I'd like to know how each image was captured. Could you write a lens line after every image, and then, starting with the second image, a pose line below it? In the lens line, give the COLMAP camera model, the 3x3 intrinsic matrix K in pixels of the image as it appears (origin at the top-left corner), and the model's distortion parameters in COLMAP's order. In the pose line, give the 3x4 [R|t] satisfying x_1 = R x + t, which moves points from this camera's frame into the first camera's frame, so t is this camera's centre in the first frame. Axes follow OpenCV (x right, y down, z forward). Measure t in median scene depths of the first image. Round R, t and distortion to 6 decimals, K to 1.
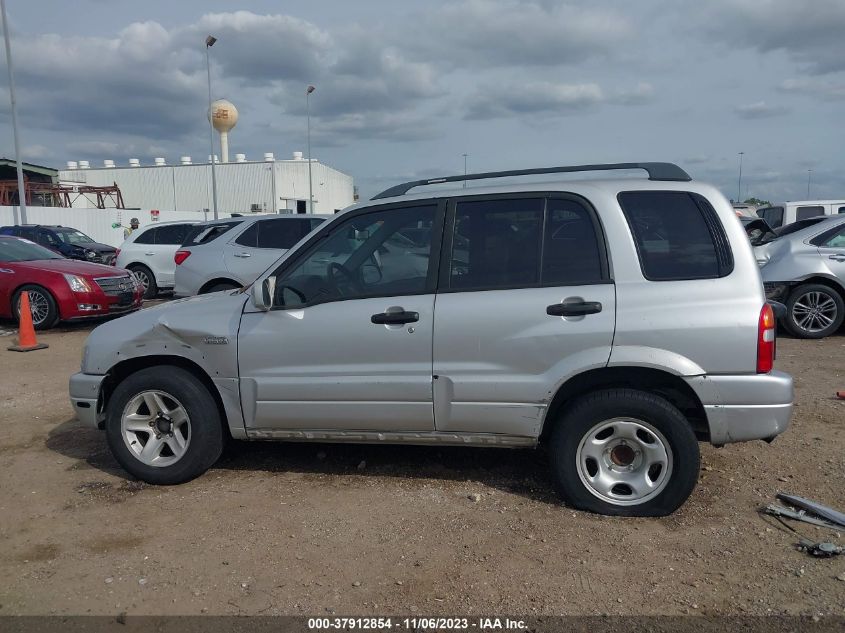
lens RADIAL K [[685.7, 0, 405.7], [0, 685.7, 320.5], [0, 0, 1]] dist [0.006738, -0.004947]
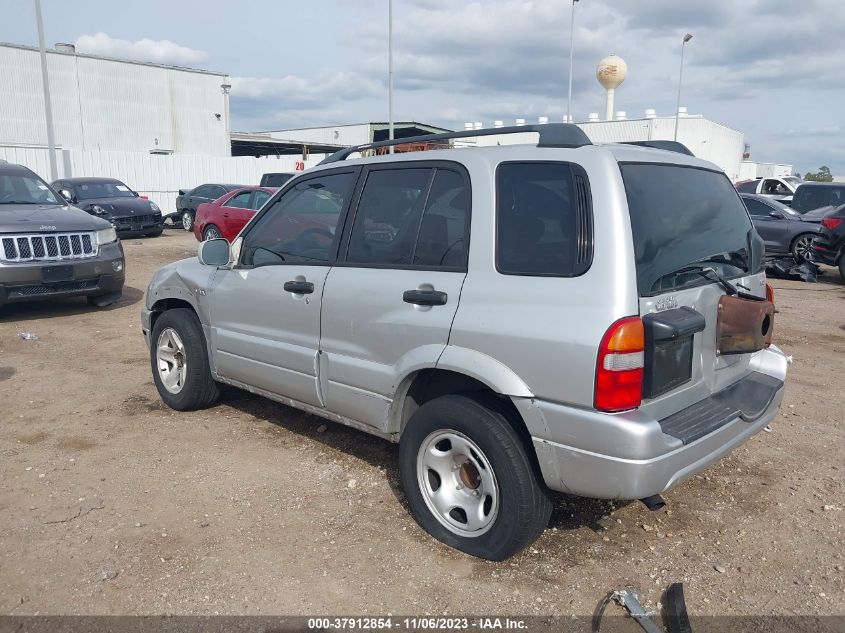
lens RADIAL K [[685.7, 0, 405.7], [0, 685.7, 320.5], [0, 0, 1]] dist [0.006738, -0.004947]
pose [[0.848484, 0.127713, -0.513580, 0.627227], [-0.097994, 0.991578, 0.084681, -0.054771], [0.520070, -0.021522, 0.853853, 0.228373]]
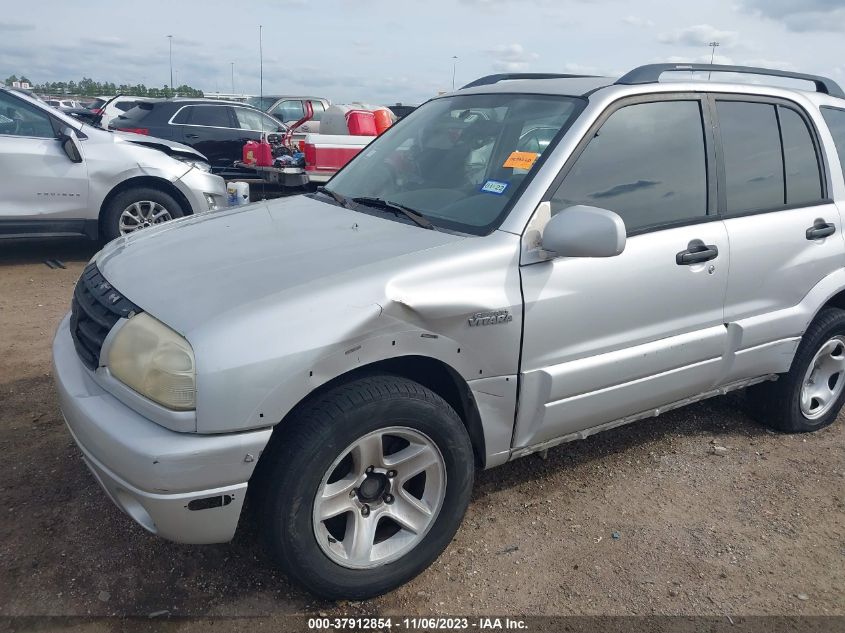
lens RADIAL K [[666.2, 0, 413.2], [0, 666.2, 319.5], [0, 0, 1]] dist [-0.001568, 0.004669]
pose [[0.703911, -0.138994, 0.696556, -0.751657], [0.057373, 0.988589, 0.139288, -0.053582], [-0.707967, -0.058082, 0.703853, 0.693034]]
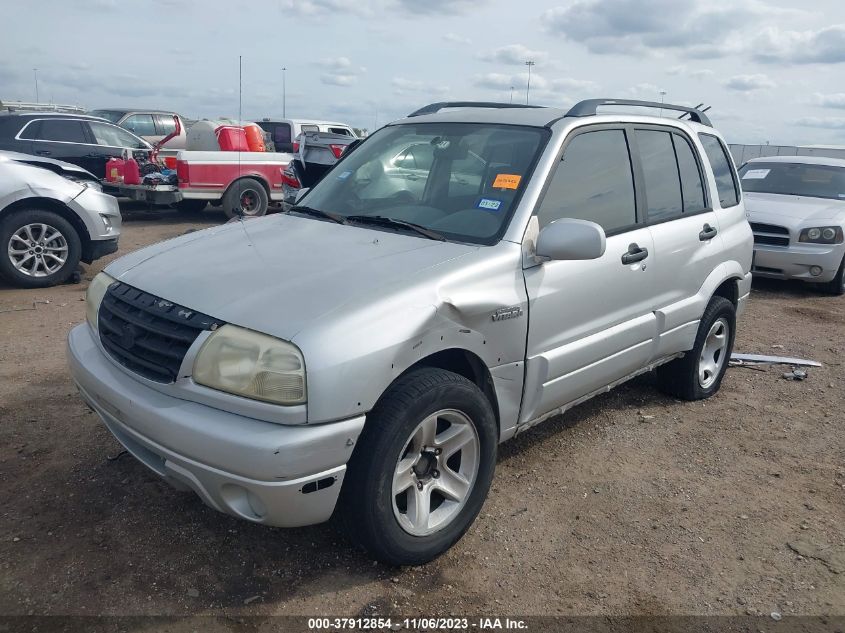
lens RADIAL K [[685.7, 0, 405.7], [0, 685.7, 320.5], [0, 0, 1]] dist [0.006738, -0.004947]
pose [[0.514187, -0.159021, 0.842807, -0.961249], [0.086527, 0.987266, 0.133488, -0.067659], [-0.853302, 0.004288, 0.521399, 0.772941]]
